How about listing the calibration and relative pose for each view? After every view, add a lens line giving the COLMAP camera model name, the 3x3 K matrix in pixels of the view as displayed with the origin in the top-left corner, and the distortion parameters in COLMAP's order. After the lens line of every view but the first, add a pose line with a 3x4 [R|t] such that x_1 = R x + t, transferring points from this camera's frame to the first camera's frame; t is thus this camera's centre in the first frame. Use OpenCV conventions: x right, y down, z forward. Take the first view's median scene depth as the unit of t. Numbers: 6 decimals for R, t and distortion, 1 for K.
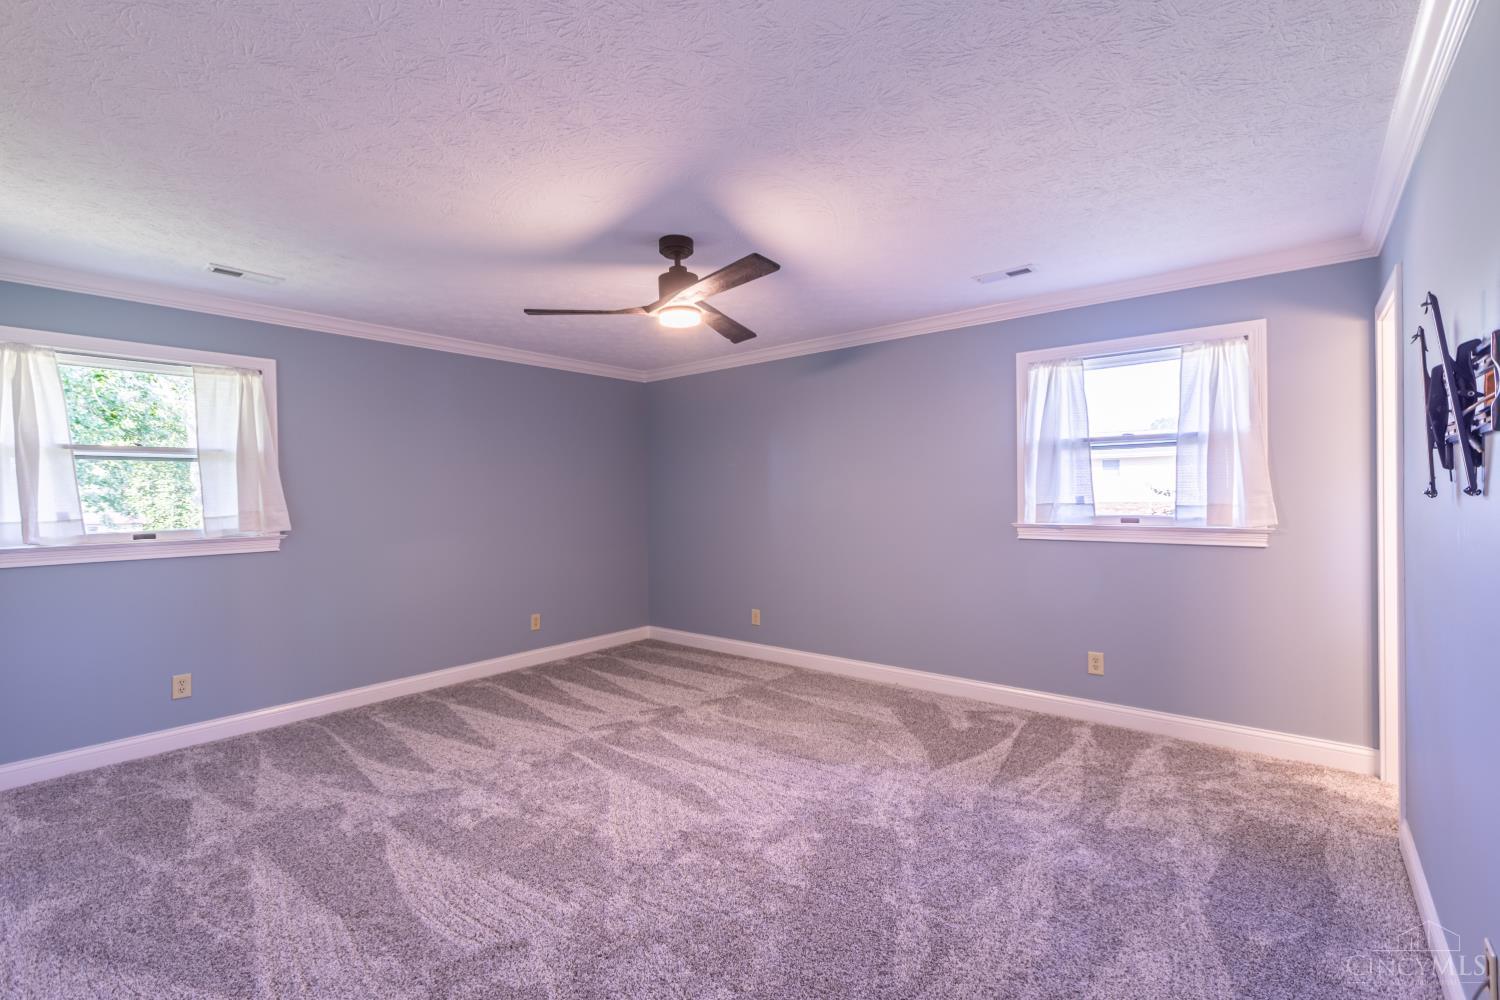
lens RADIAL K [[684.1, 0, 747.6], [0, 684.1, 494.2], [0, 0, 1]] dist [0.001861, -0.000649]
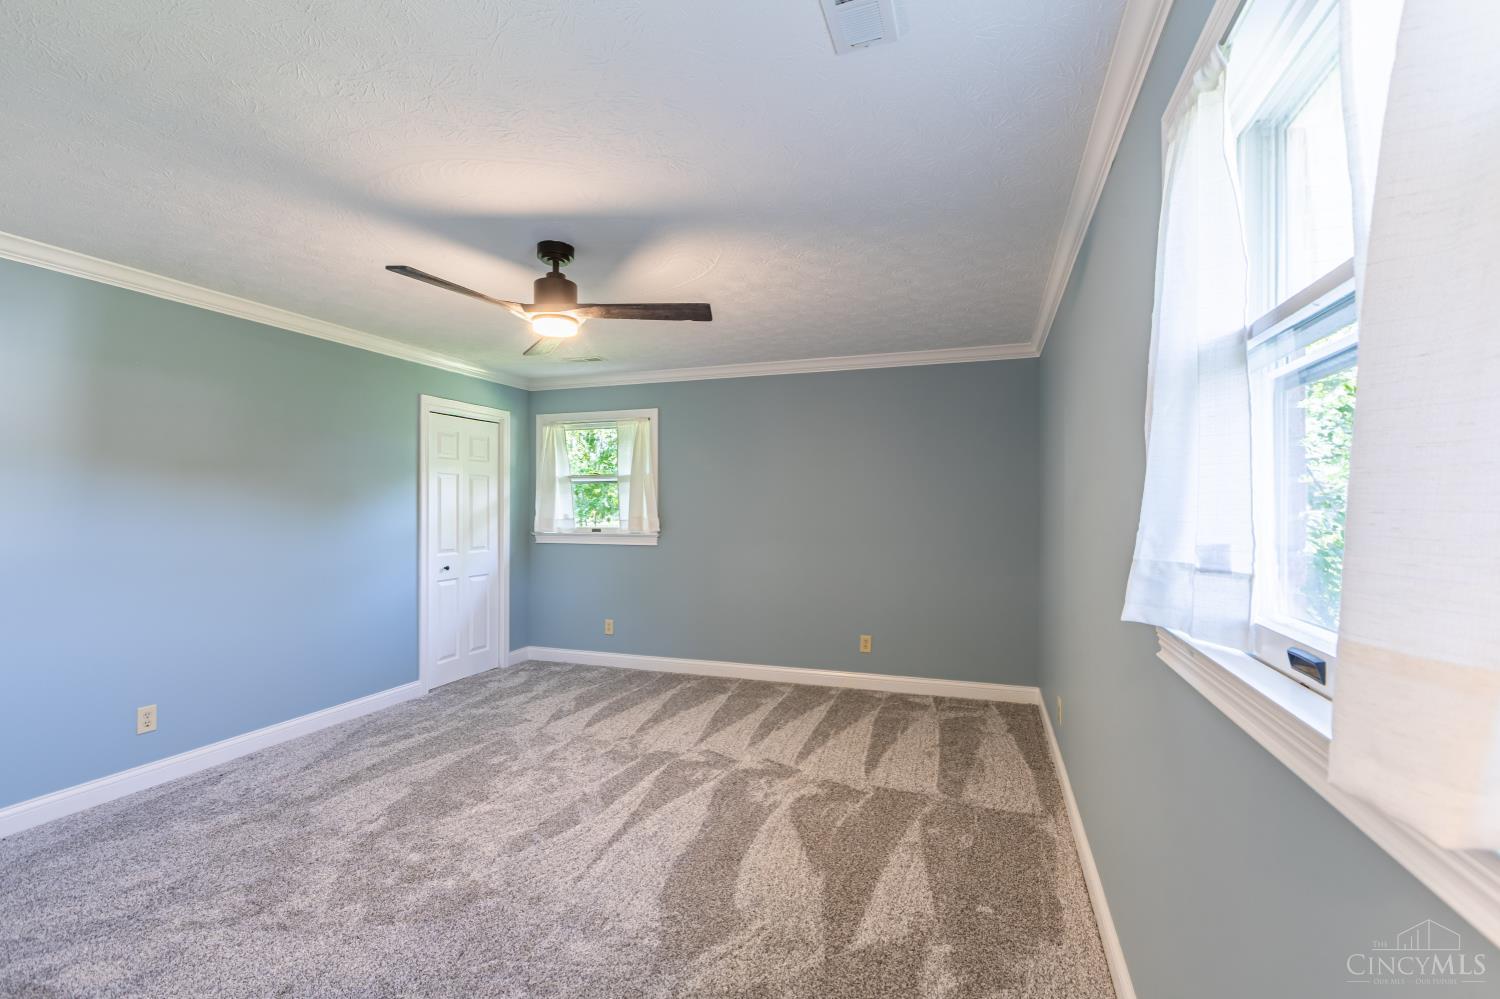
lens RADIAL K [[684.1, 0, 758.0], [0, 684.1, 504.4], [0, 0, 1]] dist [0.001861, -0.000649]
pose [[0.329690, 0.010721, -0.944028, 0.742385], [-0.004654, 0.999942, 0.009730, -0.016417], [0.944078, 0.001185, 0.329721, 0.790954]]
